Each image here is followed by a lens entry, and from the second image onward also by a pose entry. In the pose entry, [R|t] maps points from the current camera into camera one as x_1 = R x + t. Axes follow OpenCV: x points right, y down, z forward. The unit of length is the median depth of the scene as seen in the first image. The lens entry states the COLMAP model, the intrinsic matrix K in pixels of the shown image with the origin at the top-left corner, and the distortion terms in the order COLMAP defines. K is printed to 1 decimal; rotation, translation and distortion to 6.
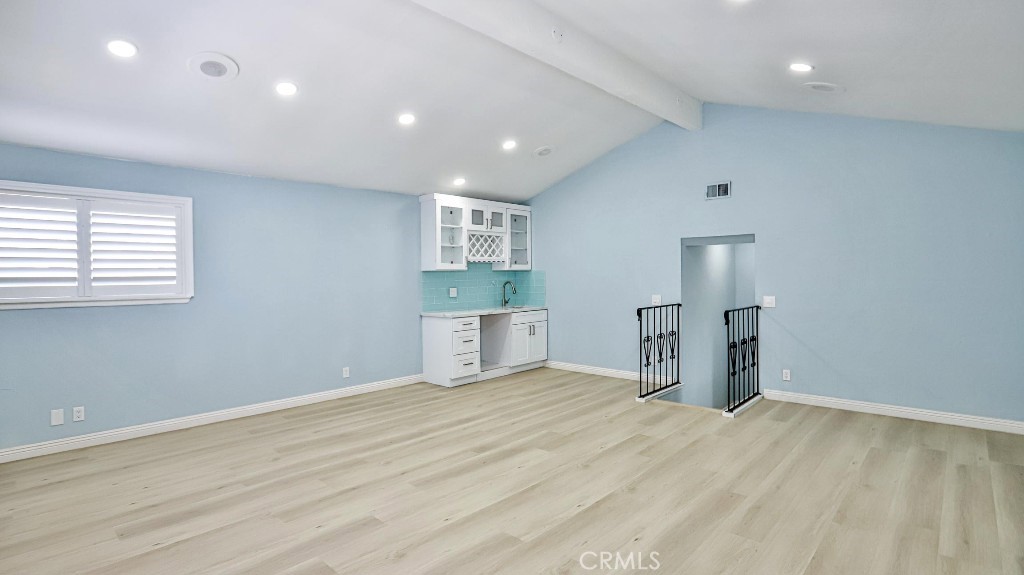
lens RADIAL K [[496.3, 0, 504.3], [0, 496.3, 279.5], [0, 0, 1]] dist [-0.029607, 0.000284]
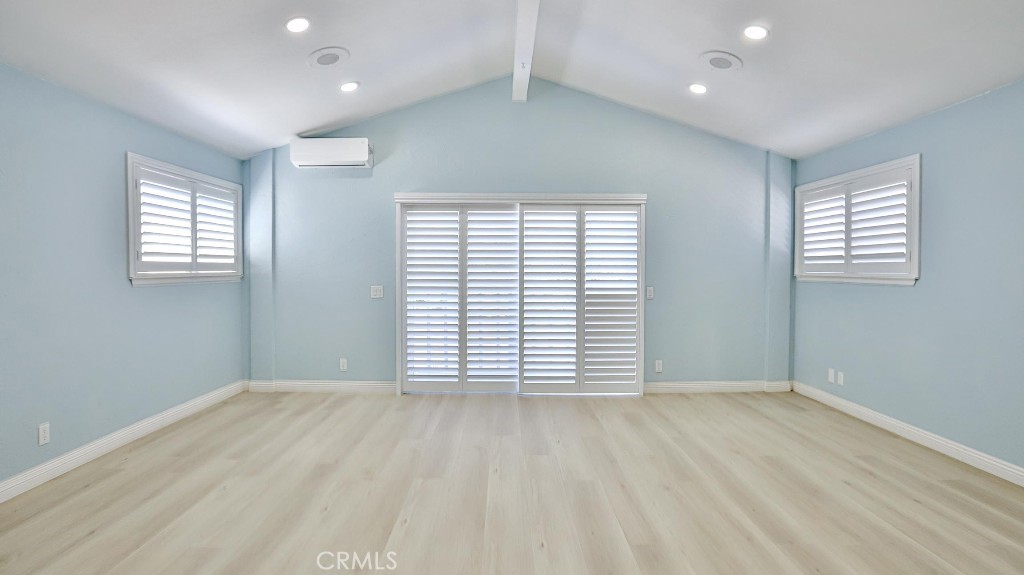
lens RADIAL K [[496.3, 0, 504.3], [0, 496.3, 279.5], [0, 0, 1]] dist [-0.029607, 0.000284]
pose [[-0.716808, 0.023972, -0.696859, 0.459051], [0.001316, 0.999454, 0.033027, 0.011994], [0.697270, 0.022757, -0.716447, 1.290797]]
